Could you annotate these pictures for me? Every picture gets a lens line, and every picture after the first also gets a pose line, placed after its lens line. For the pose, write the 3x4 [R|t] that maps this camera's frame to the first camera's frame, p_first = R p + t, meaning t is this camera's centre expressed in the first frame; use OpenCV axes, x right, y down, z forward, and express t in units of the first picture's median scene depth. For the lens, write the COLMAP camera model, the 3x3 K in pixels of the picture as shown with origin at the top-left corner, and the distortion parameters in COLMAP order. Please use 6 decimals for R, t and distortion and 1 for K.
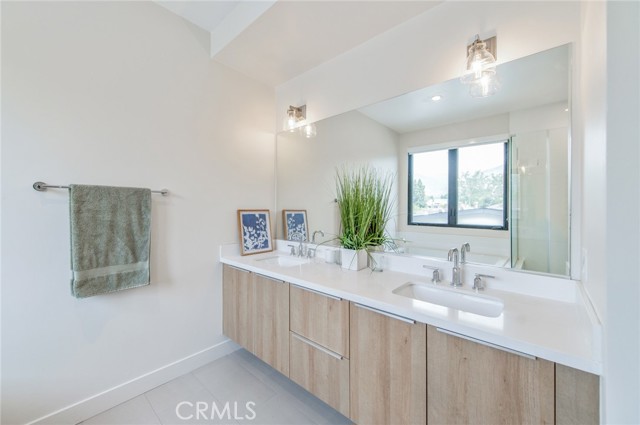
lens RADIAL K [[252.0, 0, 322.1], [0, 252.0, 209.0], [0, 0, 1]] dist [0.010237, -0.001780]
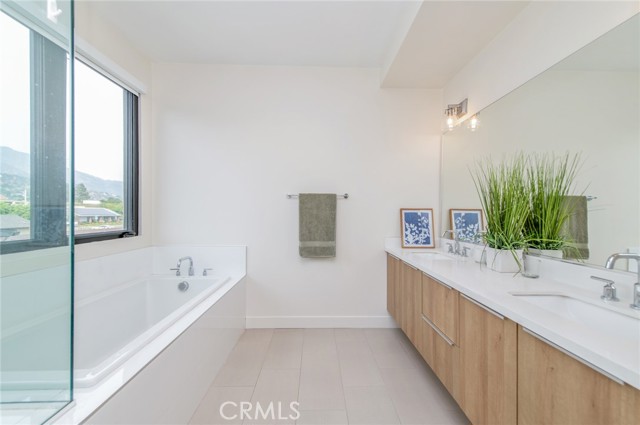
lens RADIAL K [[252.0, 0, 319.4], [0, 252.0, 214.4], [0, 0, 1]] dist [0.010237, -0.001780]
pose [[0.675673, 0.006575, -0.737172, 0.420115], [-0.006099, 0.999976, 0.003328, 0.044001], [0.737176, 0.002247, 0.675697, -0.104777]]
